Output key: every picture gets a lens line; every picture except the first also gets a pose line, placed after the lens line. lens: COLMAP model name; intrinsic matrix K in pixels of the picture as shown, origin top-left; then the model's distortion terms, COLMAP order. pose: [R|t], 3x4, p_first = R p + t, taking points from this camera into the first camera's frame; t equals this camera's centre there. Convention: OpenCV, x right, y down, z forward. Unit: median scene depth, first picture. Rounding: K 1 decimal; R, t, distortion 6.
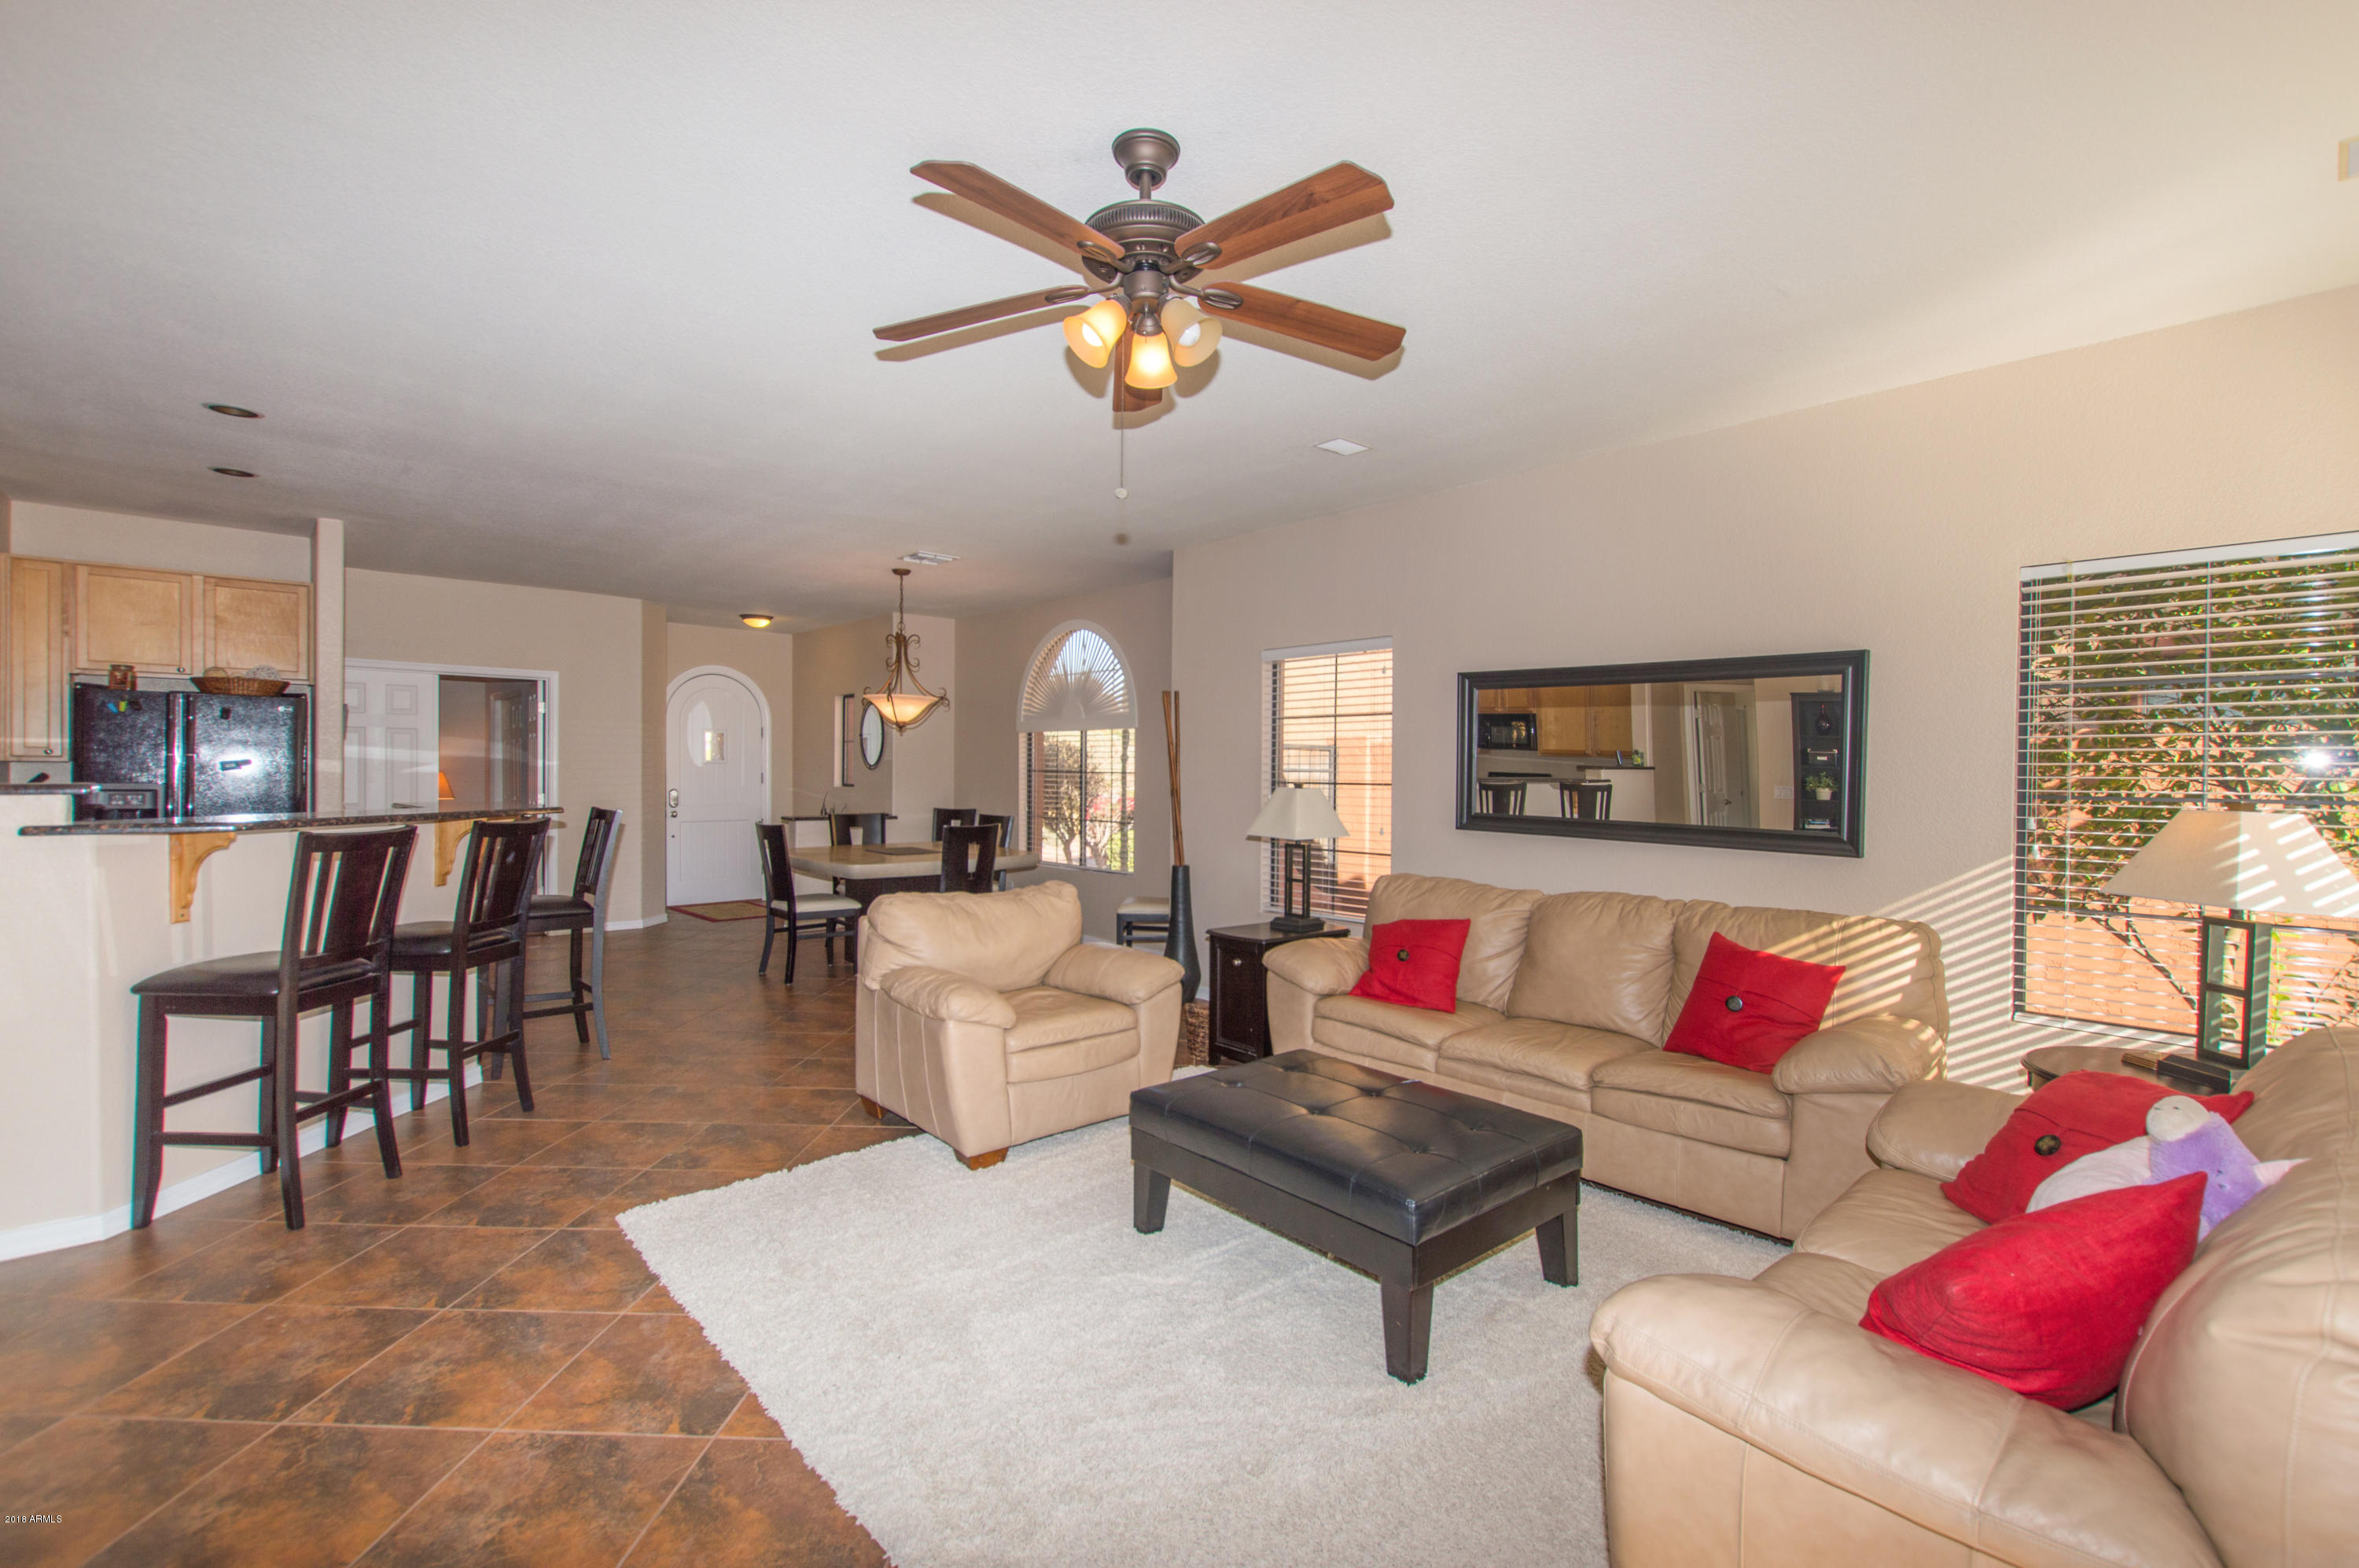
lens RADIAL K [[1025.5, 0, 1179.5], [0, 1025.5, 784.0], [0, 0, 1]] dist [0.000113, 0.000015]
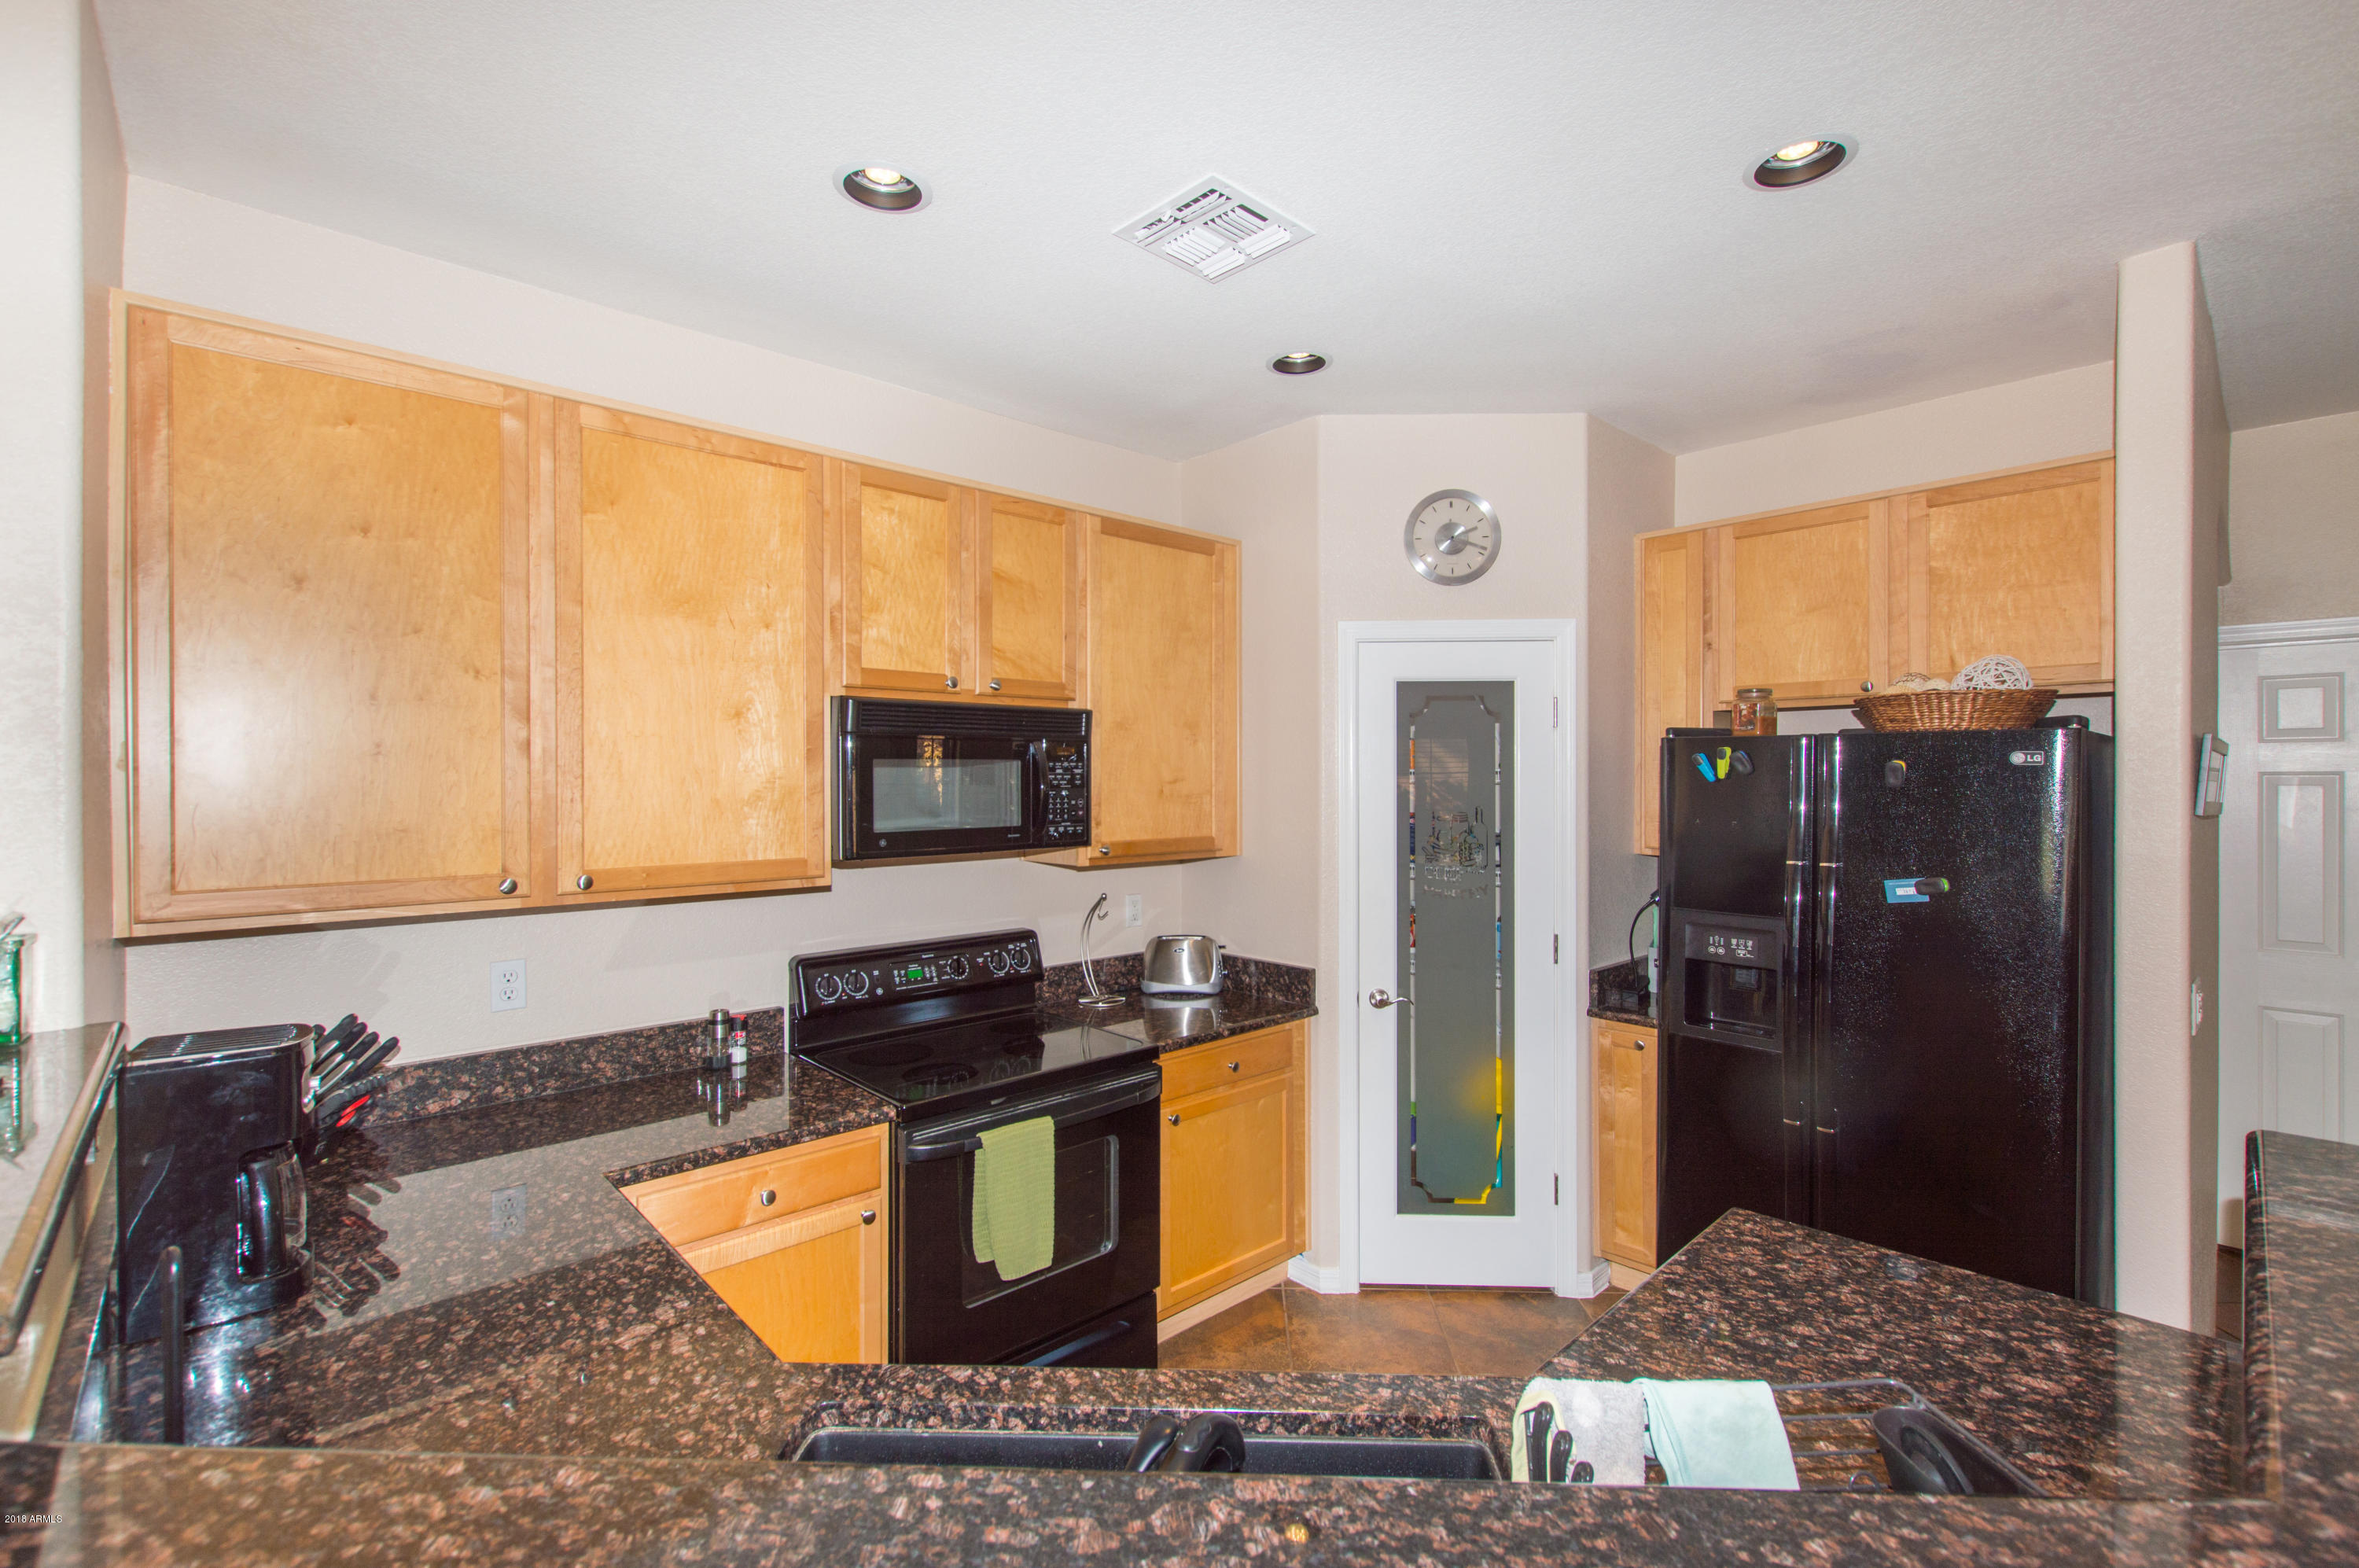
lens RADIAL K [[1025.5, 0, 1179.5], [0, 1025.5, 784.0], [0, 0, 1]] dist [0.000113, 0.000015]
pose [[0.008427, -0.005819, -0.999948, -0.709470], [-0.008767, 0.999944, -0.005893, -0.086299], [0.999926, 0.008816, 0.008376, 1.003492]]
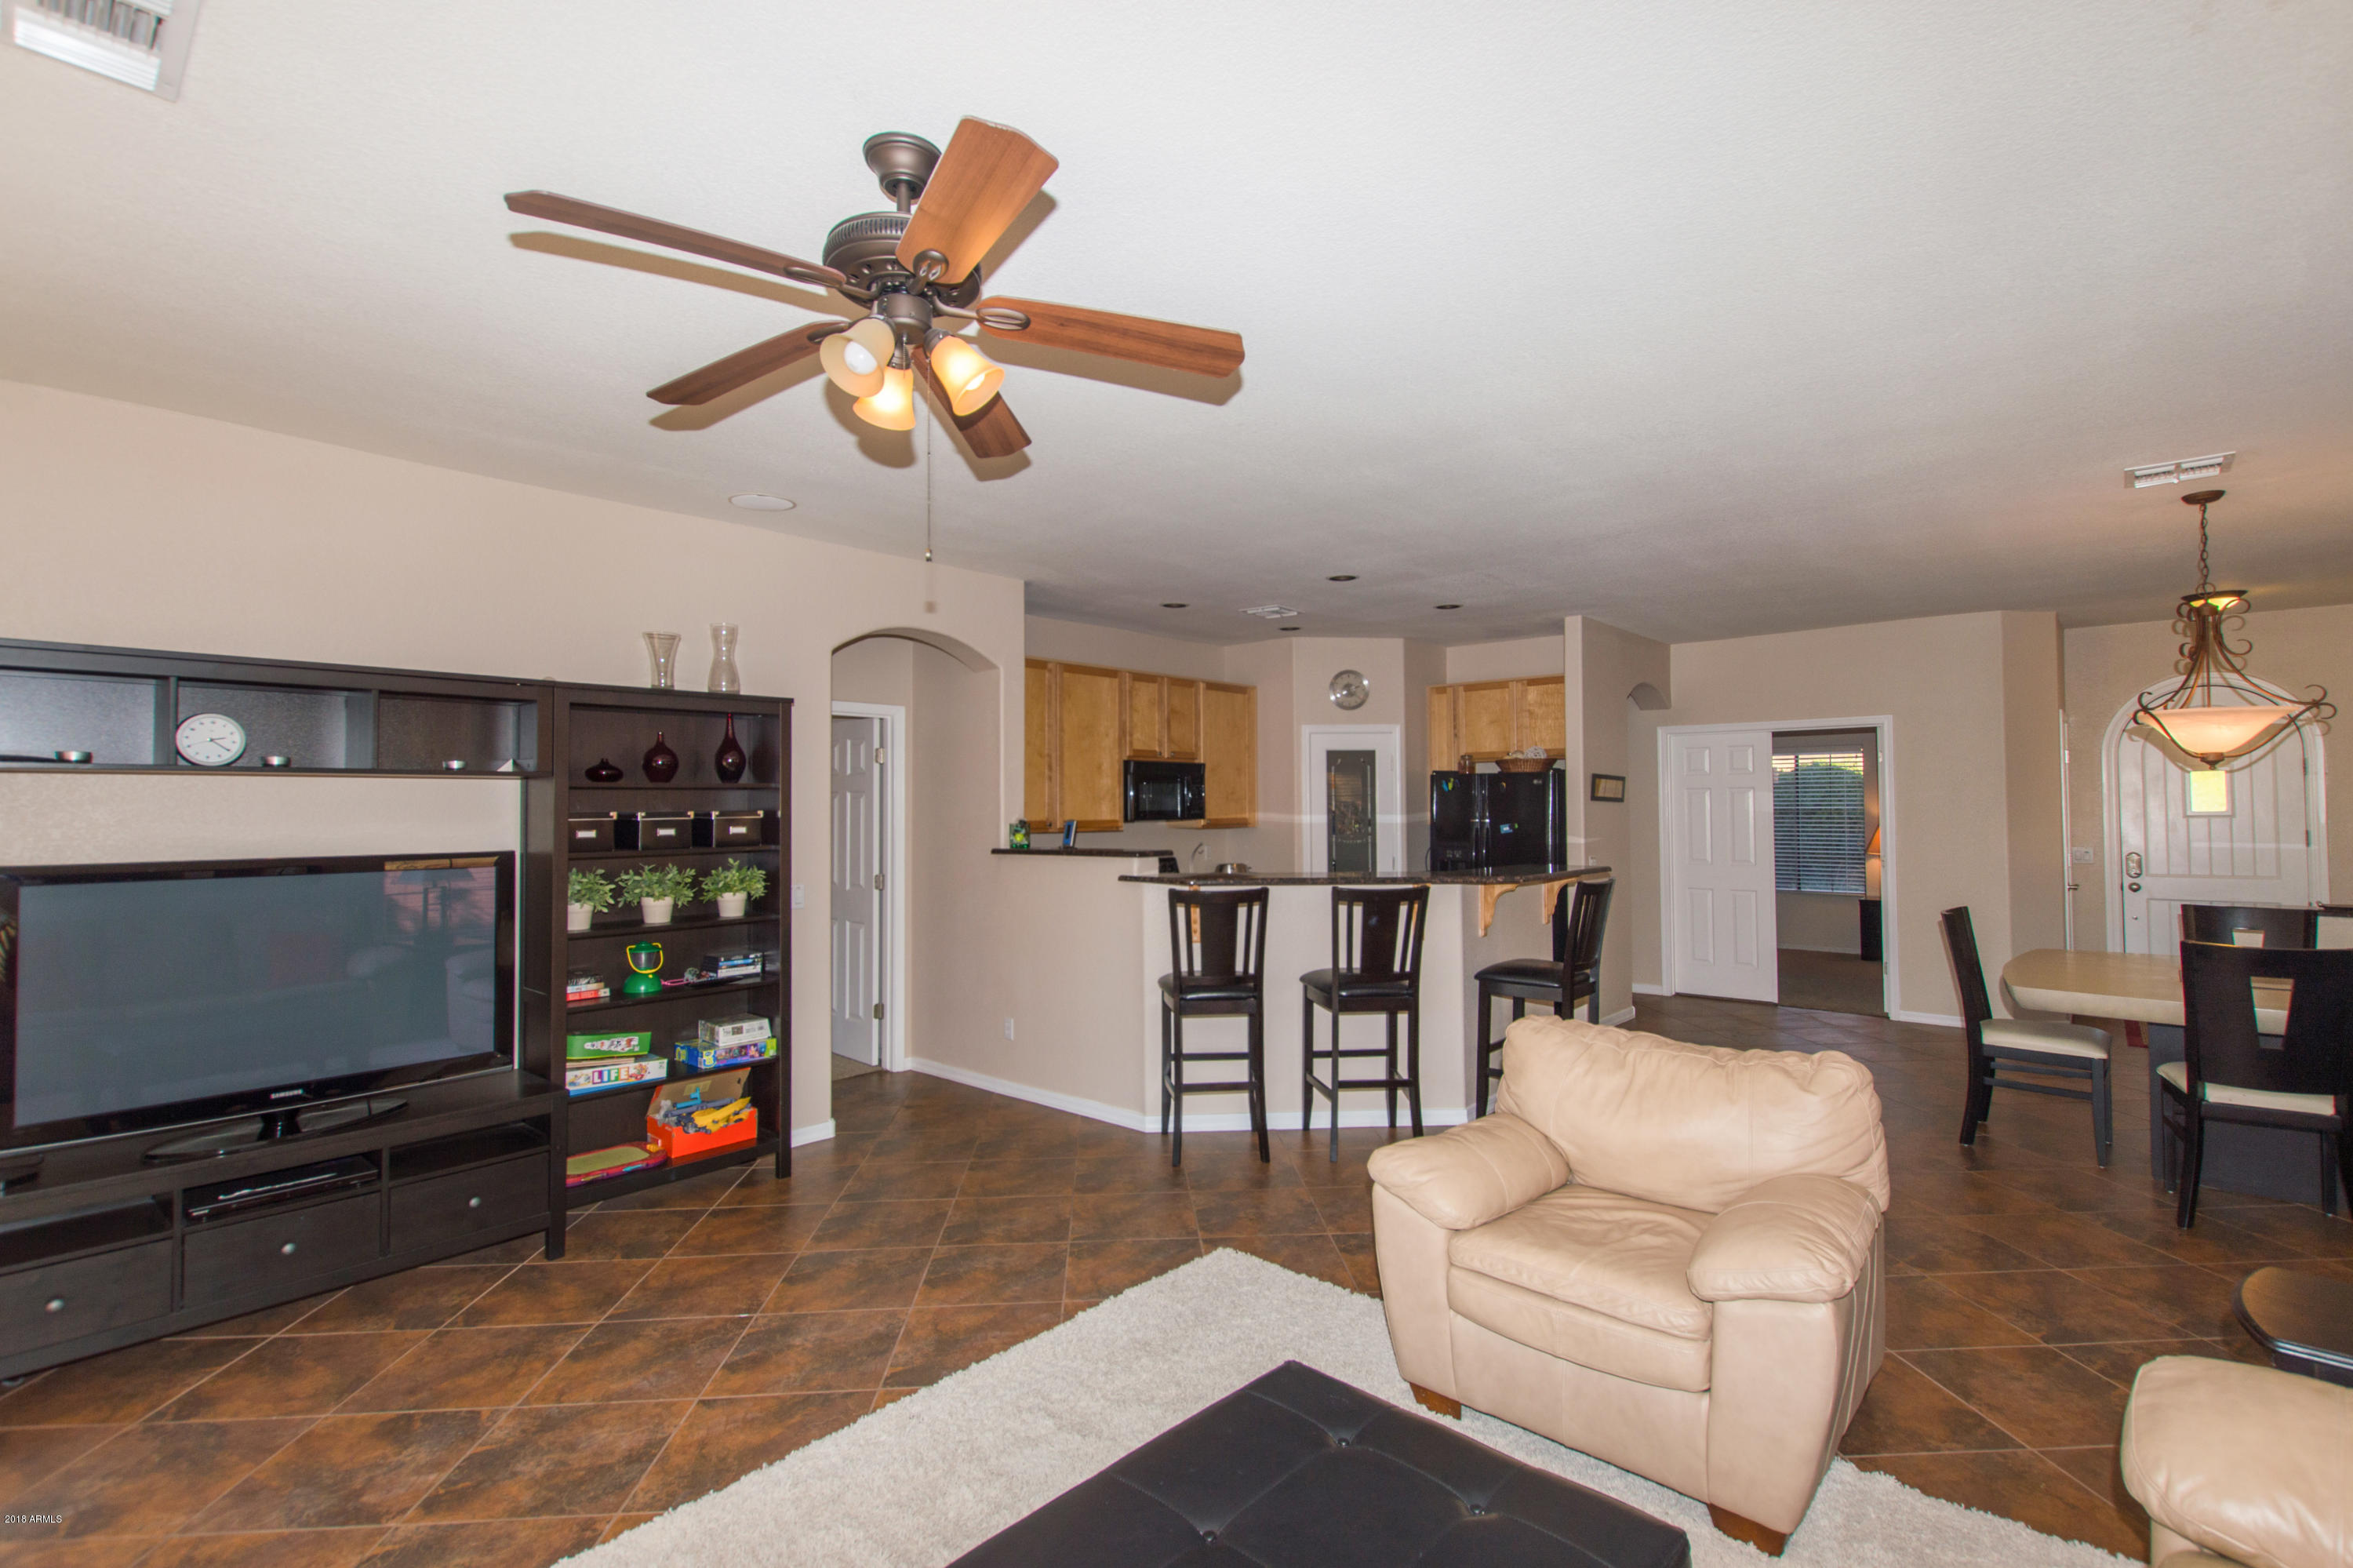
lens RADIAL K [[1071.3, 0, 1186.7], [0, 1071.3, 780.7], [0, 0, 1]] dist [0.000213, -0.000563]
pose [[0.103359, -0.035948, -0.993994, 0.523897], [-0.004484, 0.999320, -0.036607, -0.039032], [0.994634, 0.008241, 0.103128, 0.694775]]
